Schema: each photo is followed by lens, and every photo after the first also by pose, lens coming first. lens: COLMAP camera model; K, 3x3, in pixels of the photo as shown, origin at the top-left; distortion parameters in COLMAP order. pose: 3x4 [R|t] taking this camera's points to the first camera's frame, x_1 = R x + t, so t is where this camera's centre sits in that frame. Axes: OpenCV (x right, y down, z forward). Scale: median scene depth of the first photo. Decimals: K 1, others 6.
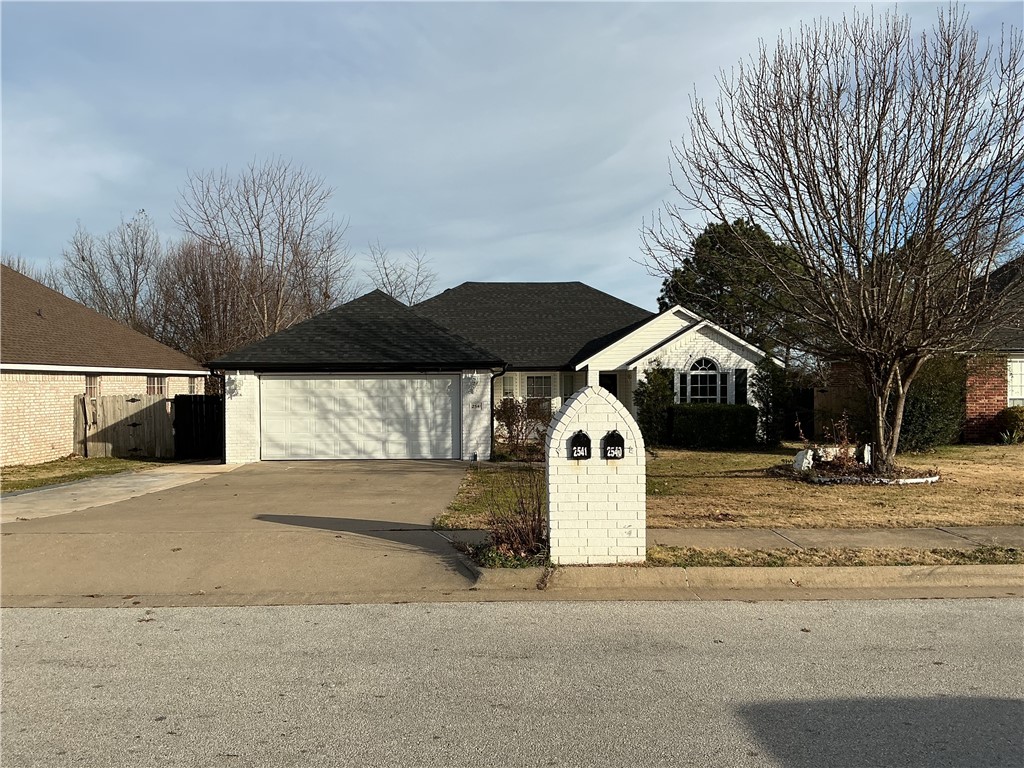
lens RADIAL K [[848.0, 0, 512.0], [0, 848.0, 384.0], [0, 0, 1]] dist [0.089758, -0.166331]
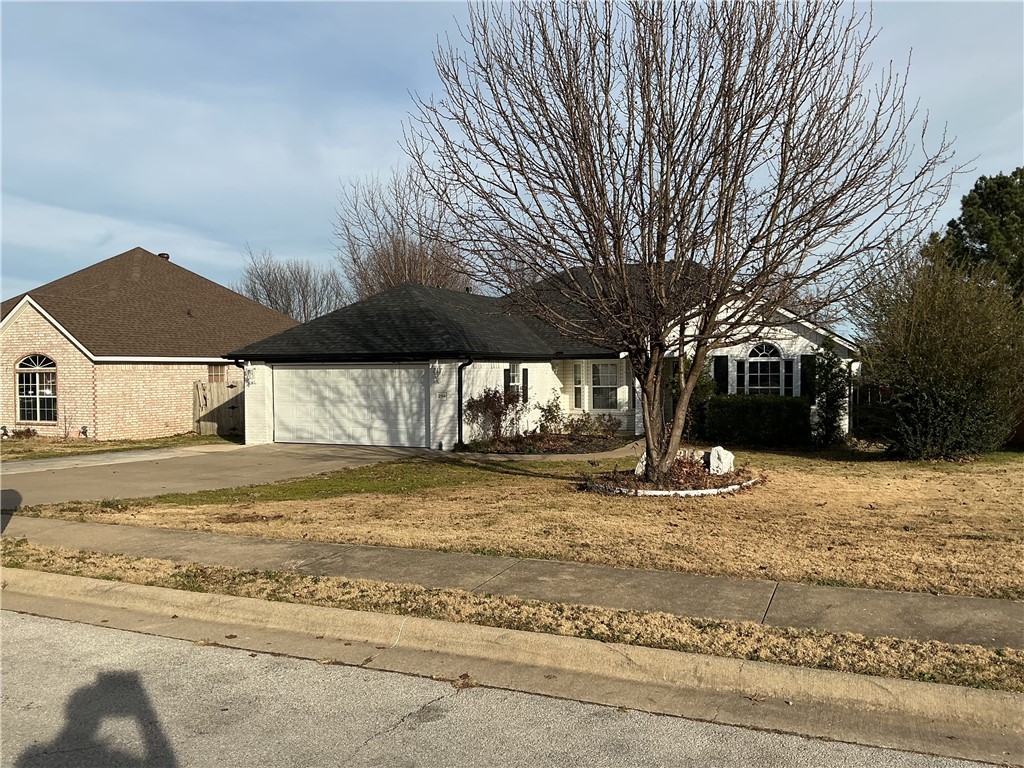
lens RADIAL K [[848.0, 0, 512.0], [0, 848.0, 384.0], [0, 0, 1]] dist [0.089758, -0.166331]
pose [[0.916734, 0.006618, -0.399442, 0.428762], [0.001228, 0.999811, 0.019382, -0.006811], [0.399495, -0.018258, 0.916553, 0.111409]]
